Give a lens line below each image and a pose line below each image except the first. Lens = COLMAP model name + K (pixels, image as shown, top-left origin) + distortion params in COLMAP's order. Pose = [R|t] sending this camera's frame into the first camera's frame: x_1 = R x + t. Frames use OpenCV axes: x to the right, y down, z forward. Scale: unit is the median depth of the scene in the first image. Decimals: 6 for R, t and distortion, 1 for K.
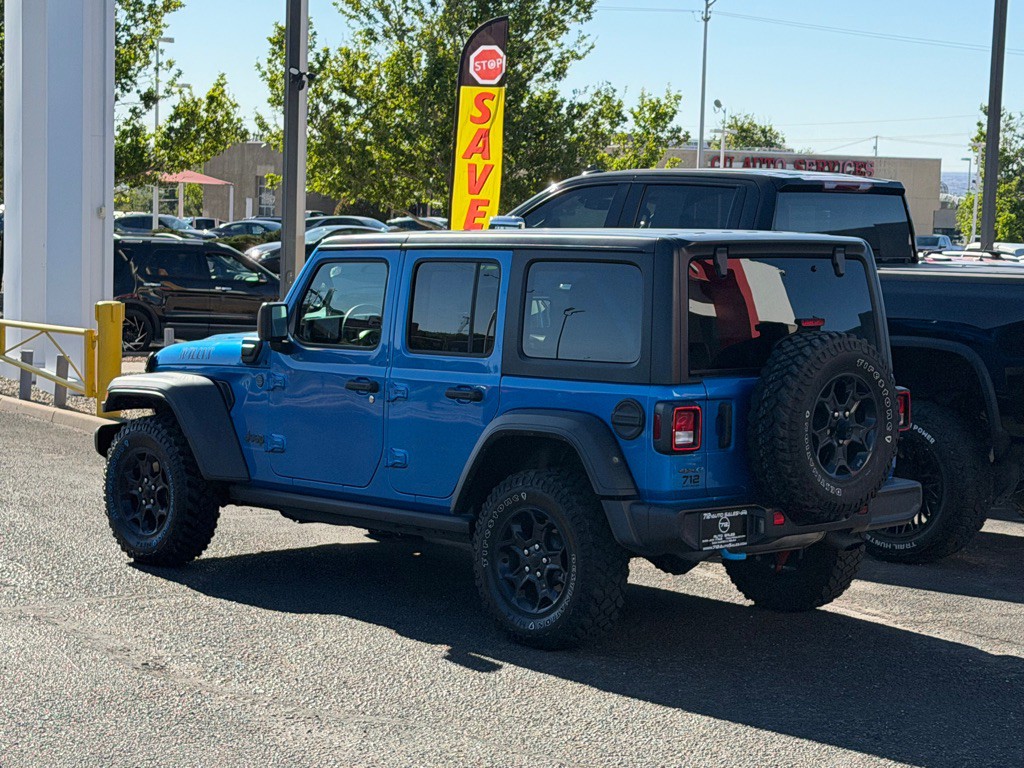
lens RADIAL K [[2296.8, 0, 517.7], [0, 2296.8, 388.7], [0, 0, 1]] dist [0.147232, 0.000000]
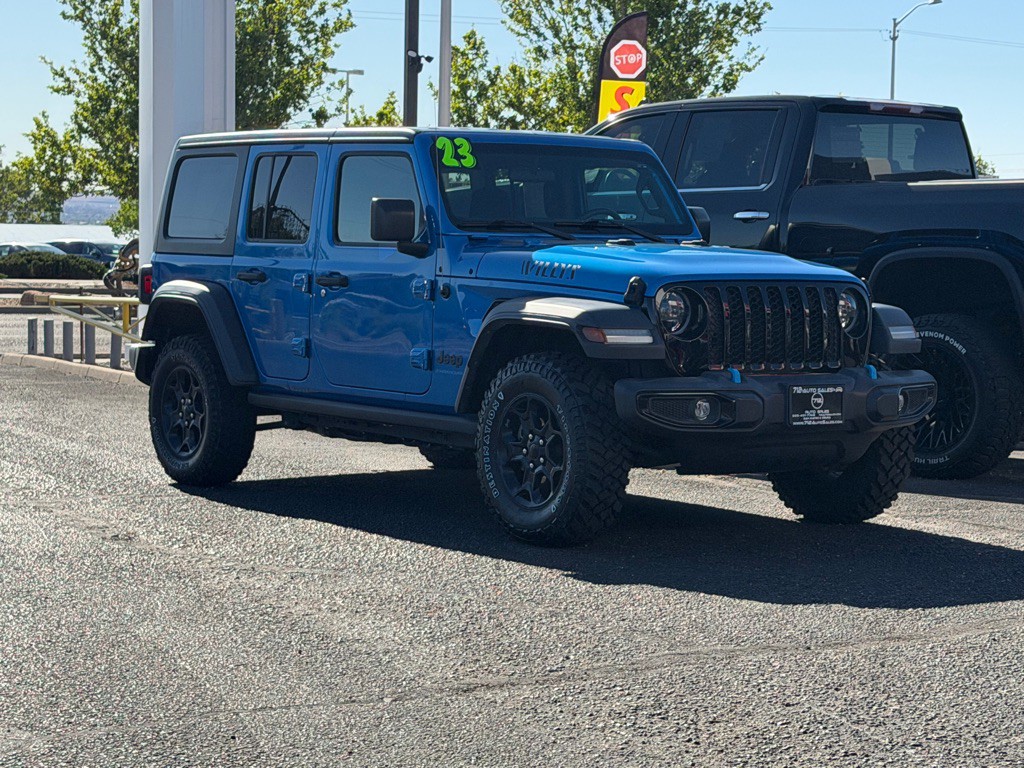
lens RADIAL K [[2296.8, 0, 506.0], [0, 2296.8, 363.3], [0, 0, 1]] dist [0.147232, 0.000000]
pose [[0.994720, -0.007920, -0.102319, 0.085863], [0.004553, 0.999442, -0.033097, 0.058703], [0.102524, 0.032456, 0.994201, 0.005864]]
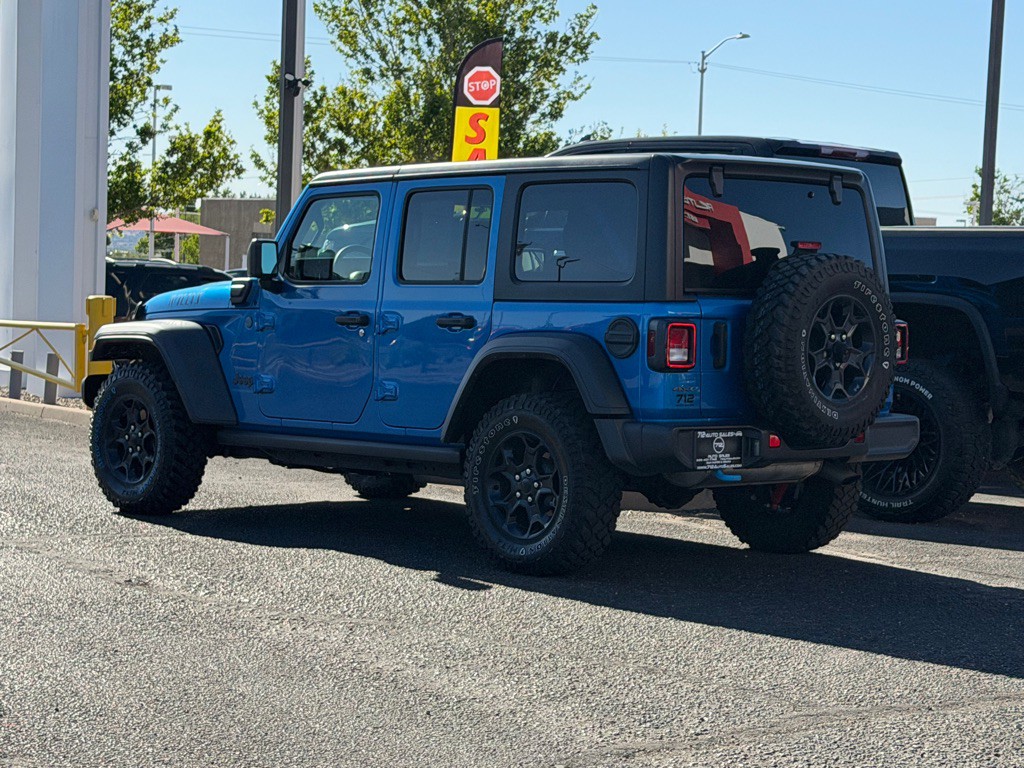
lens RADIAL K [[2296.8, 0, 518.6], [0, 2296.8, 383.5], [0, 0, 1]] dist [0.147232, 0.000000]
pose [[0.999973, 0.006887, 0.002437, 0.001196], [-0.006802, 0.999426, -0.033179, 0.050529], [-0.002664, 0.033161, 0.999446, 0.012776]]
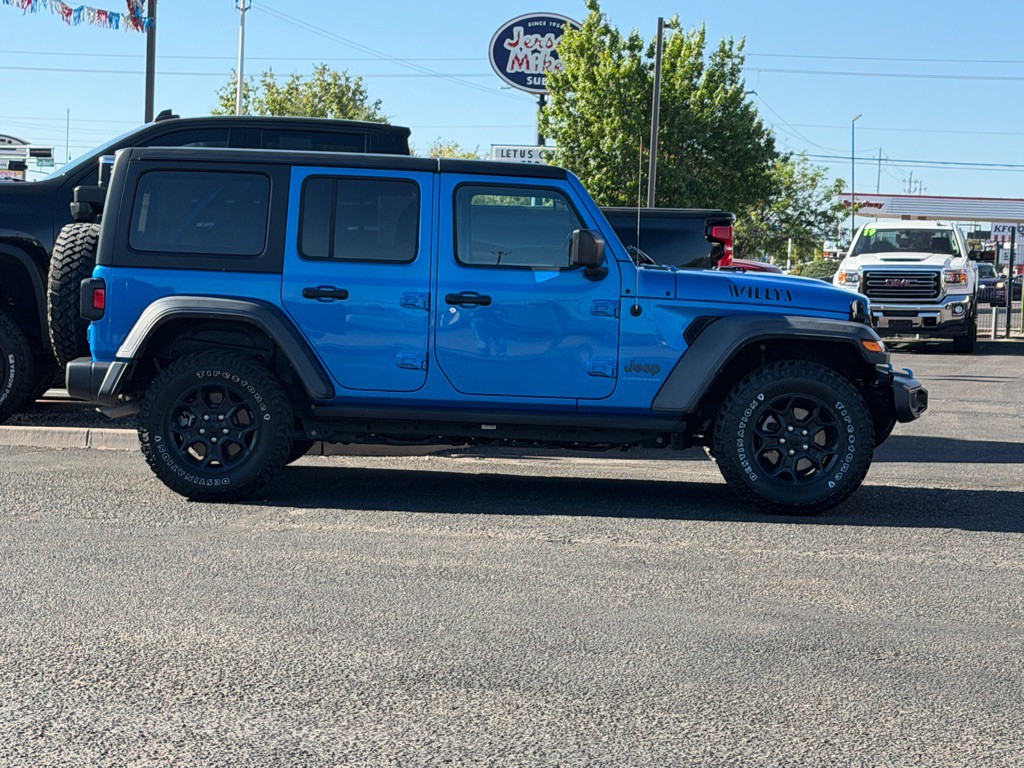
lens RADIAL K [[2296.8, 0, 498.1], [0, 2296.8, 372.3], [0, 0, 1]] dist [0.147232, 0.000000]
pose [[0.697532, -0.042449, 0.715295, -0.728828], [0.047128, 0.998800, 0.013316, 0.017147], [-0.715002, 0.024422, 0.698695, 0.185517]]
